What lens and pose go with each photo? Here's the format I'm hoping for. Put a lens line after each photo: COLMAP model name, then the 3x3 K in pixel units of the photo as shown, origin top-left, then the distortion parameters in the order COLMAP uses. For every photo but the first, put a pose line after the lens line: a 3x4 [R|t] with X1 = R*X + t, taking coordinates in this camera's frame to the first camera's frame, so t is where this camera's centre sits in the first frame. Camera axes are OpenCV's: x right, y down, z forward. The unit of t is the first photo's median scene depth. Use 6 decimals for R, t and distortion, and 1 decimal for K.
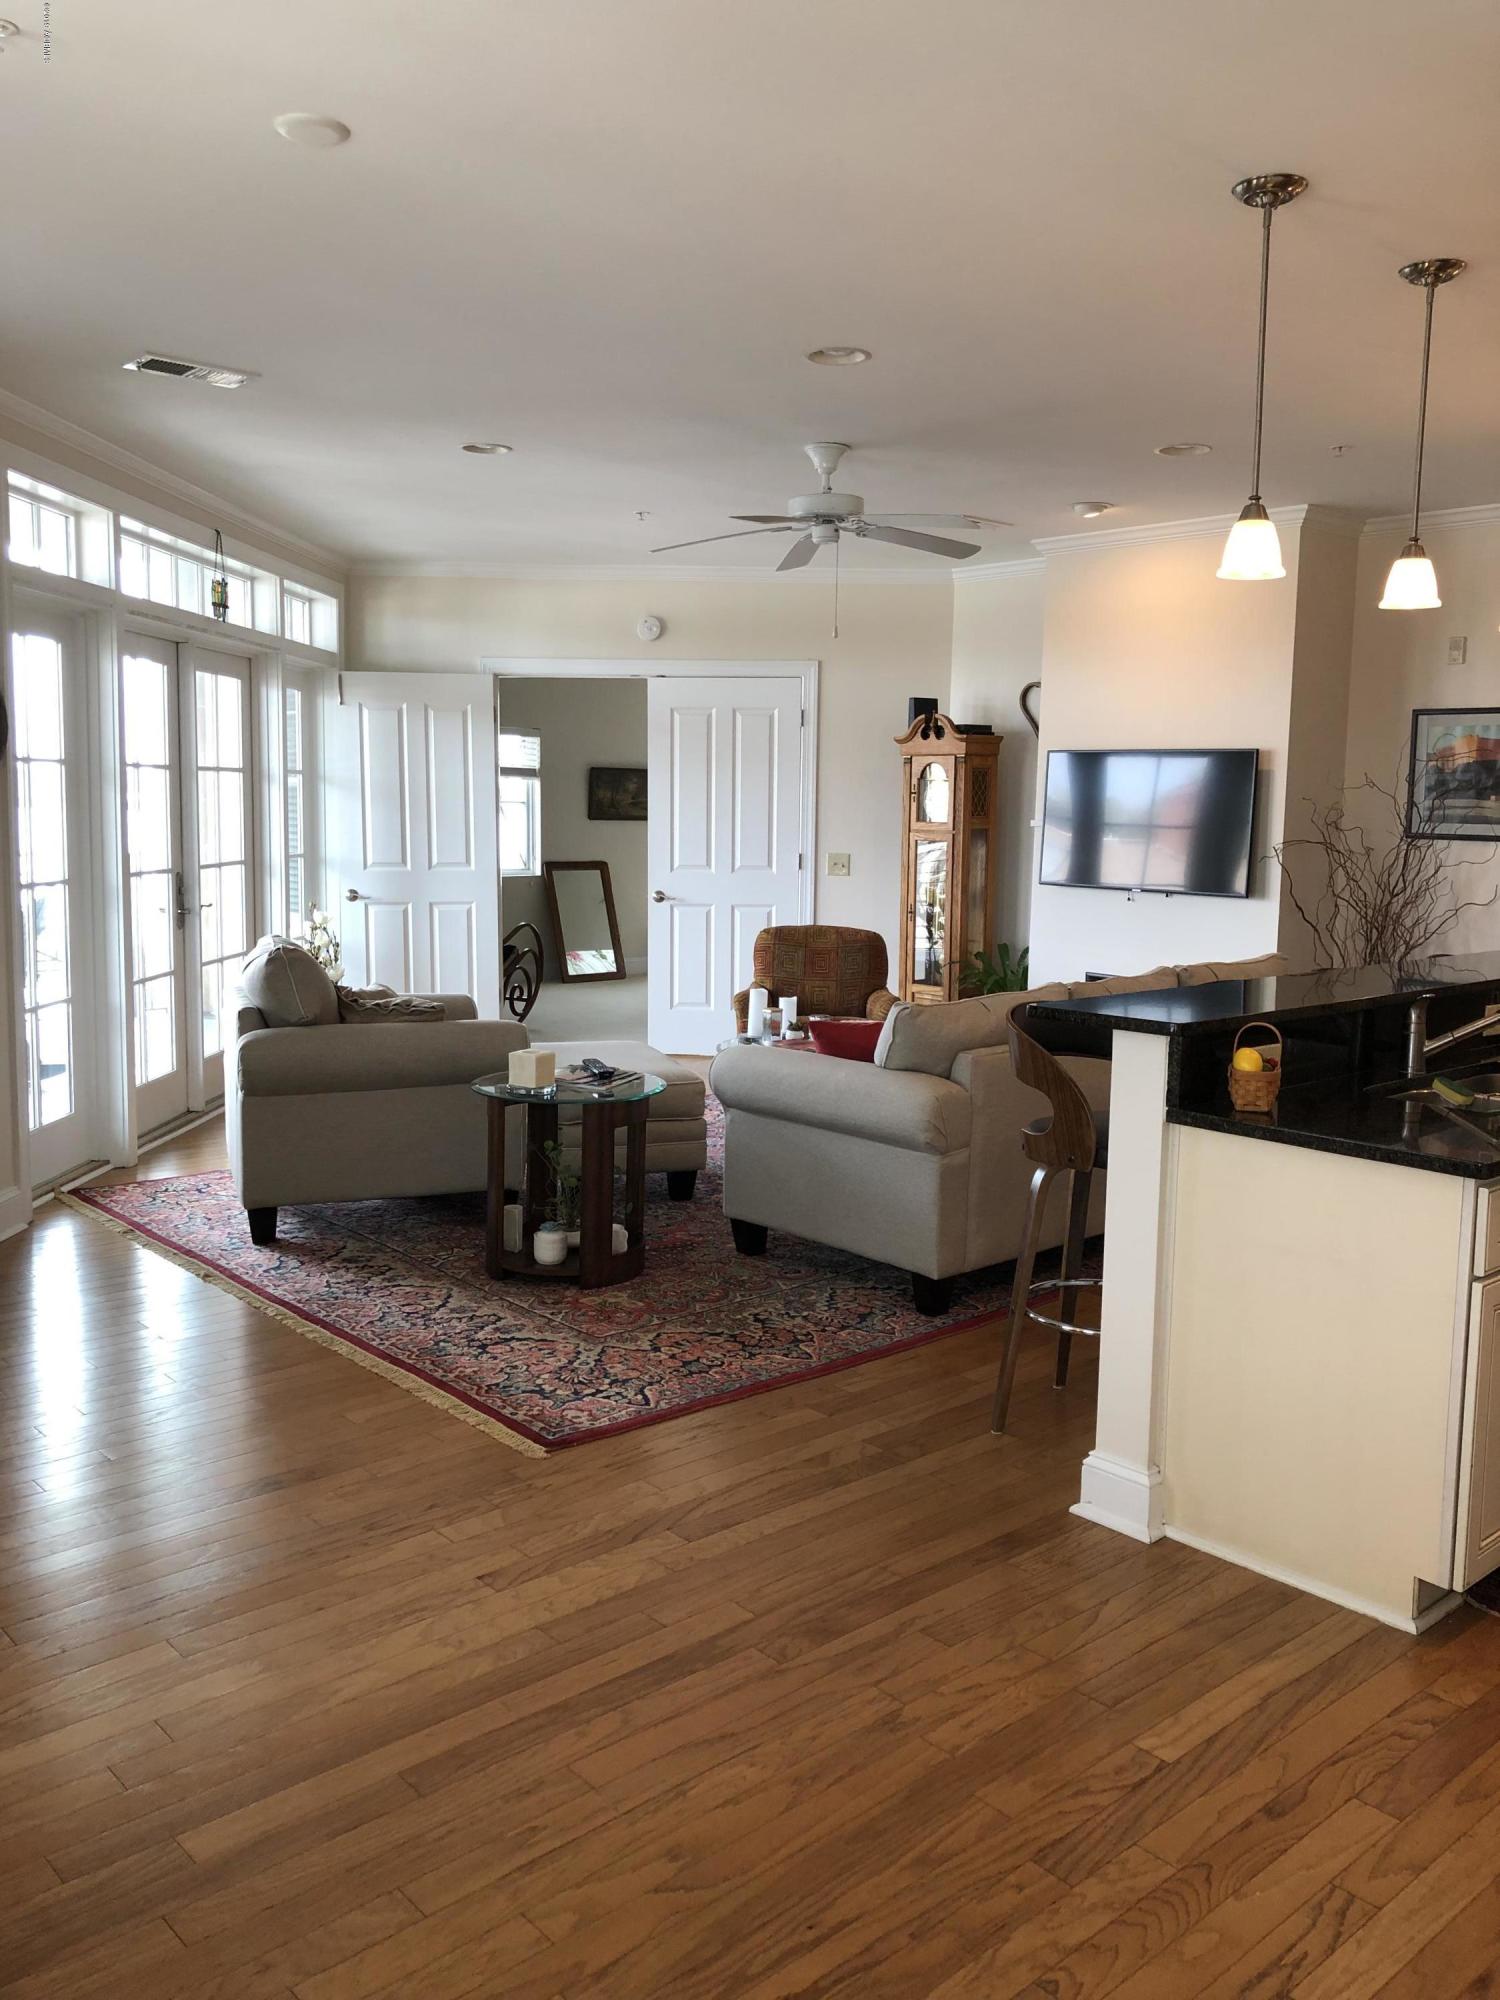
lens RADIAL K [[1631.6, 0, 750.3], [0, 1631.6, 1000.7], [0, 0, 1]] dist [0.024699, -0.009881]
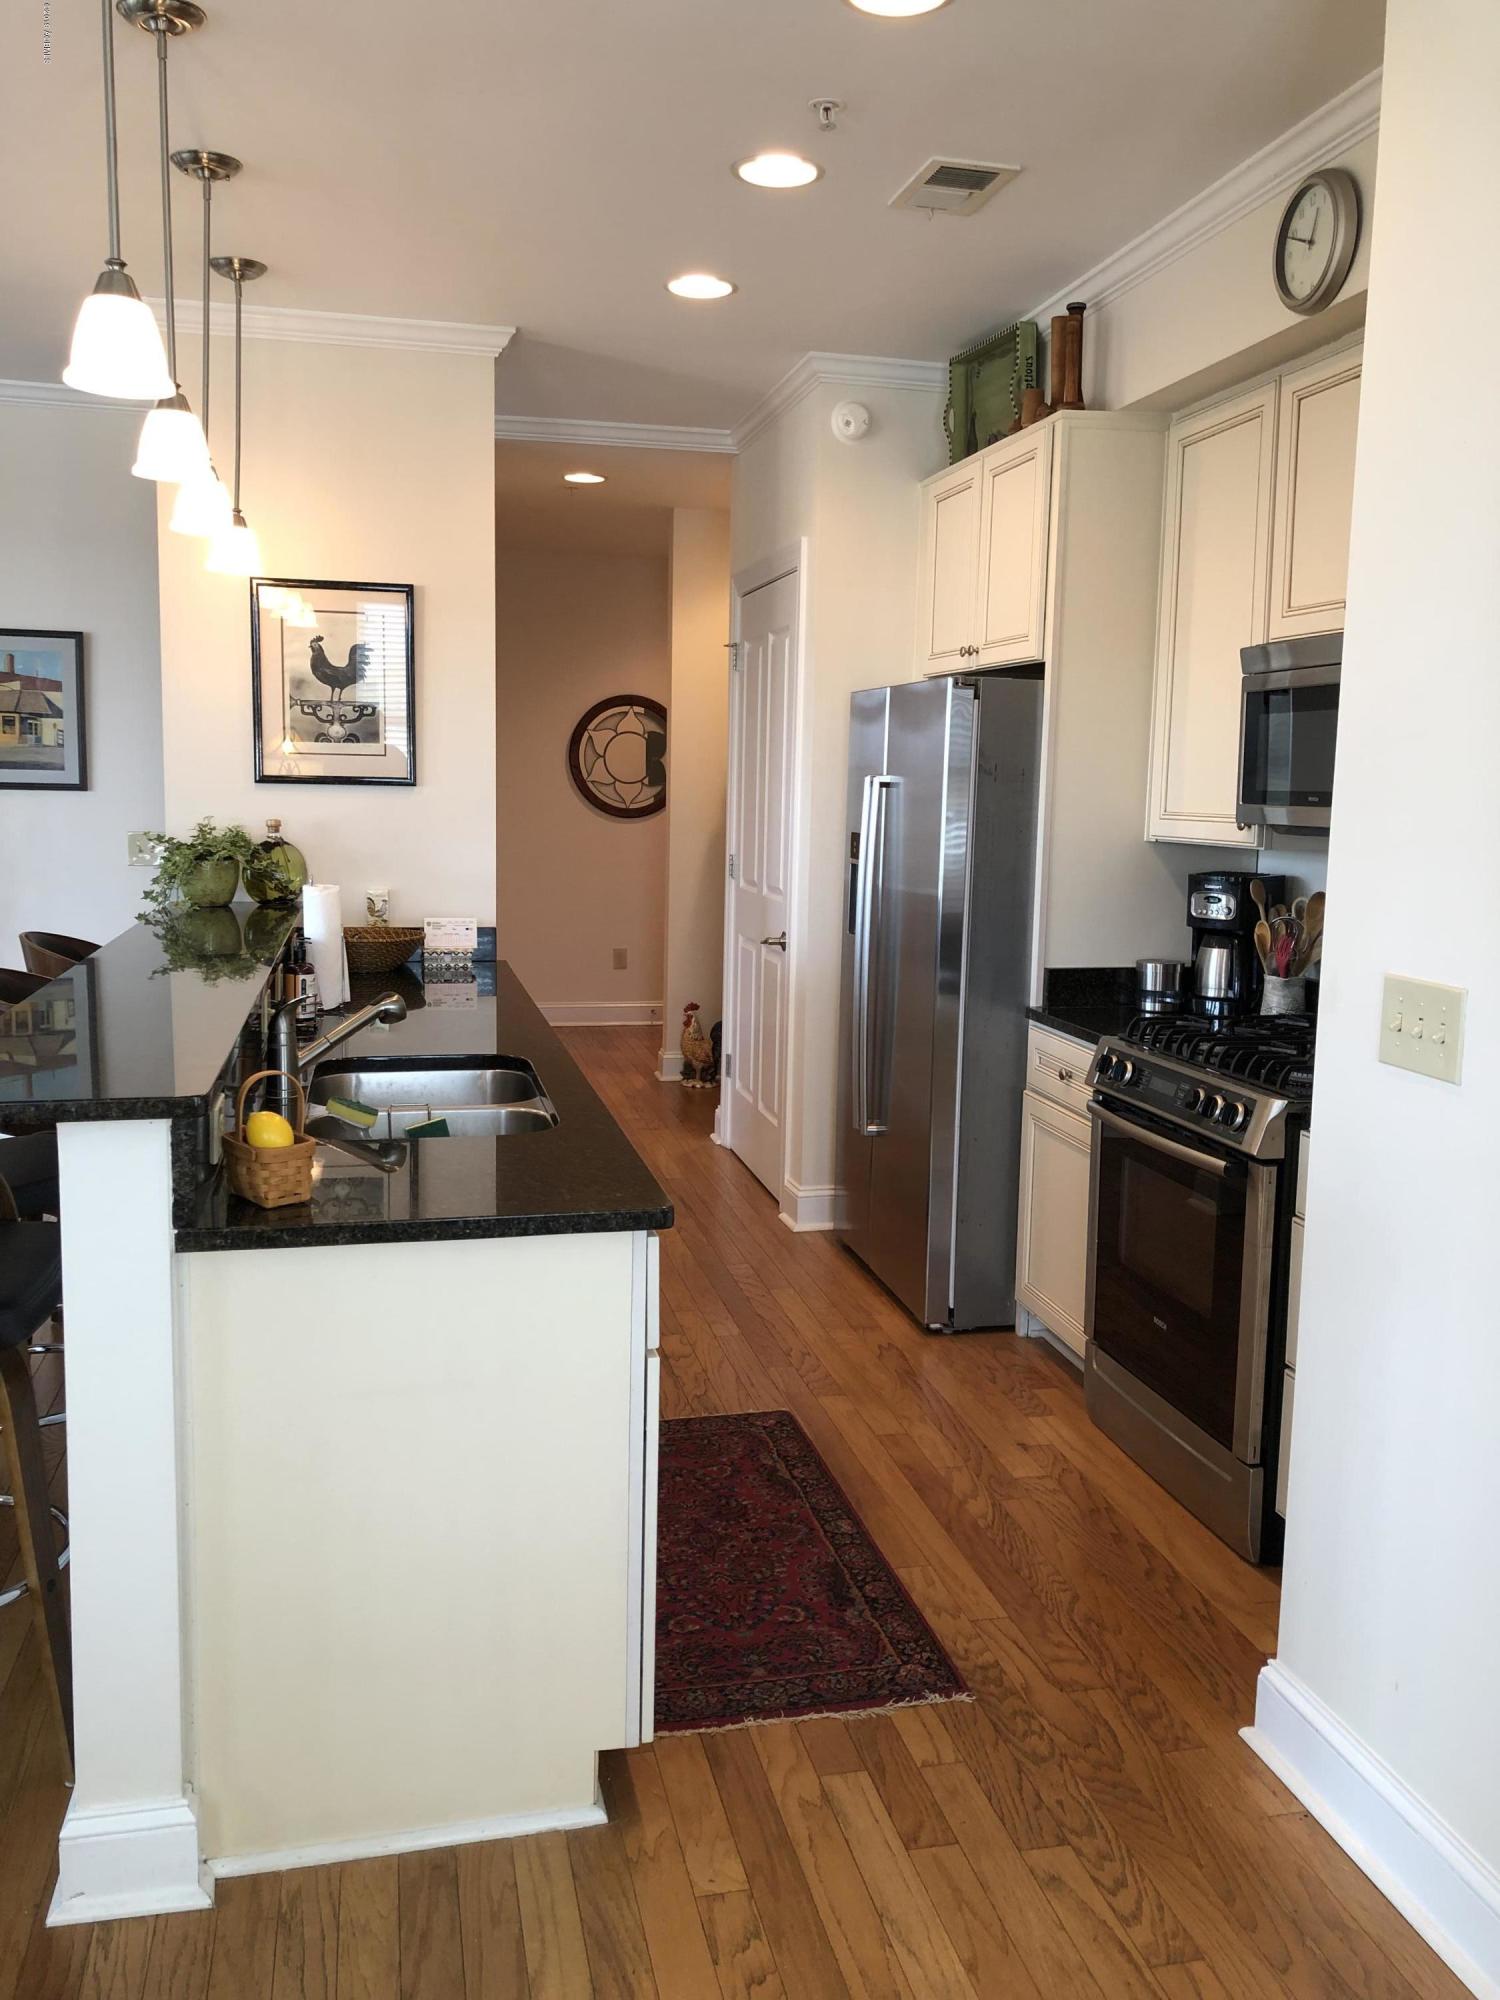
lens RADIAL K [[1631.6, 0, 747.6], [0, 1631.6, 991.1], [0, 0, 1]] dist [0.024699, -0.009881]
pose [[0.496422, -0.126888, 0.858758, -0.162550], [0.104078, 0.990823, 0.086237, -0.056558], [-0.861820, 0.046568, 0.505073, 0.494635]]
